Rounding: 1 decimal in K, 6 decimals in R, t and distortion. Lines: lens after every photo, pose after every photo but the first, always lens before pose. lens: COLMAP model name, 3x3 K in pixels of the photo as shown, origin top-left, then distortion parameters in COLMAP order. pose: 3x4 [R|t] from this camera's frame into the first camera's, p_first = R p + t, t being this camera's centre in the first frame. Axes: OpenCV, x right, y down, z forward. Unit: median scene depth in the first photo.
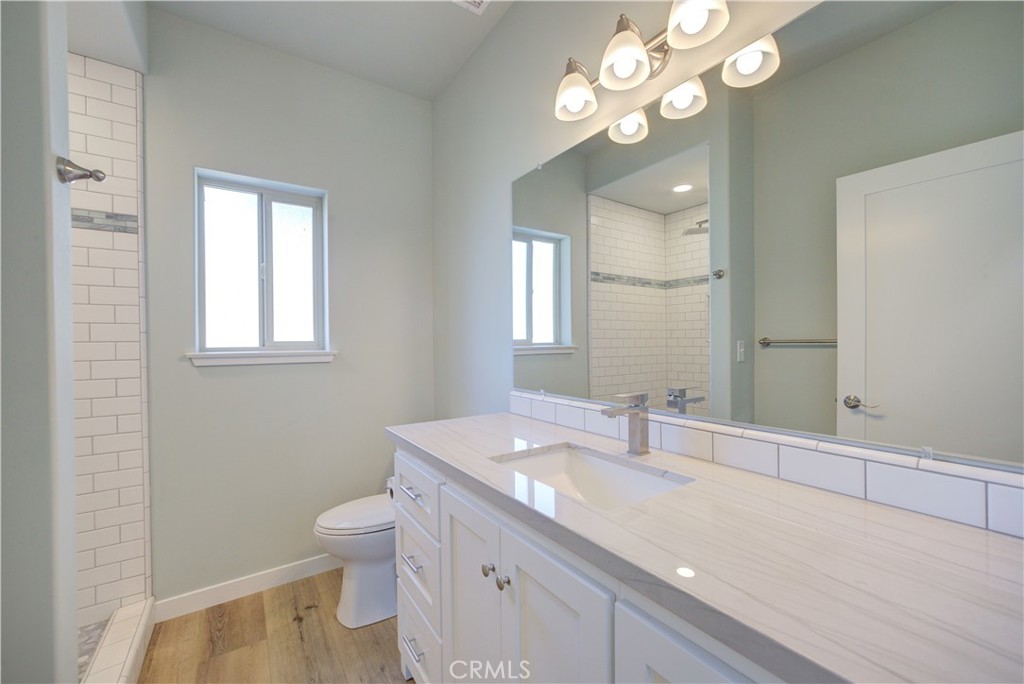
lens RADIAL K [[404.2, 0, 514.3], [0, 404.2, 347.0], [0, 0, 1]] dist [-0.021231, 0.008112]
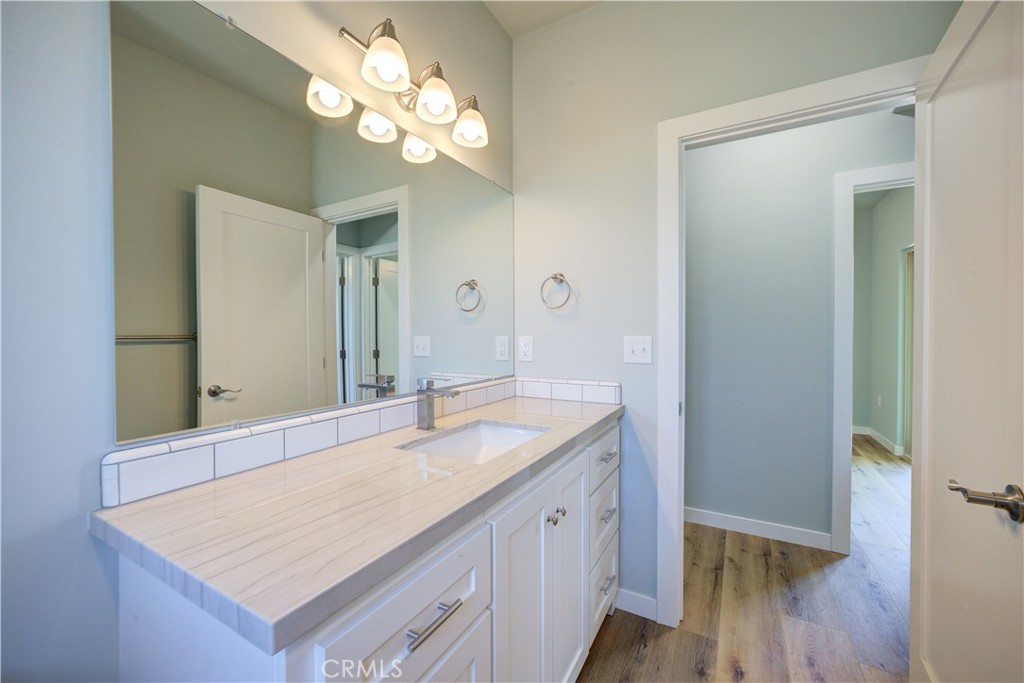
lens RADIAL K [[404.2, 0, 512.2], [0, 404.2, 336.2], [0, 0, 1]] dist [-0.021231, 0.008112]
pose [[-0.441762, 0.004959, 0.897118, -0.840727], [0.016443, 0.999862, 0.002570, -0.006949], [-0.896981, 0.015887, -0.441783, 1.242906]]
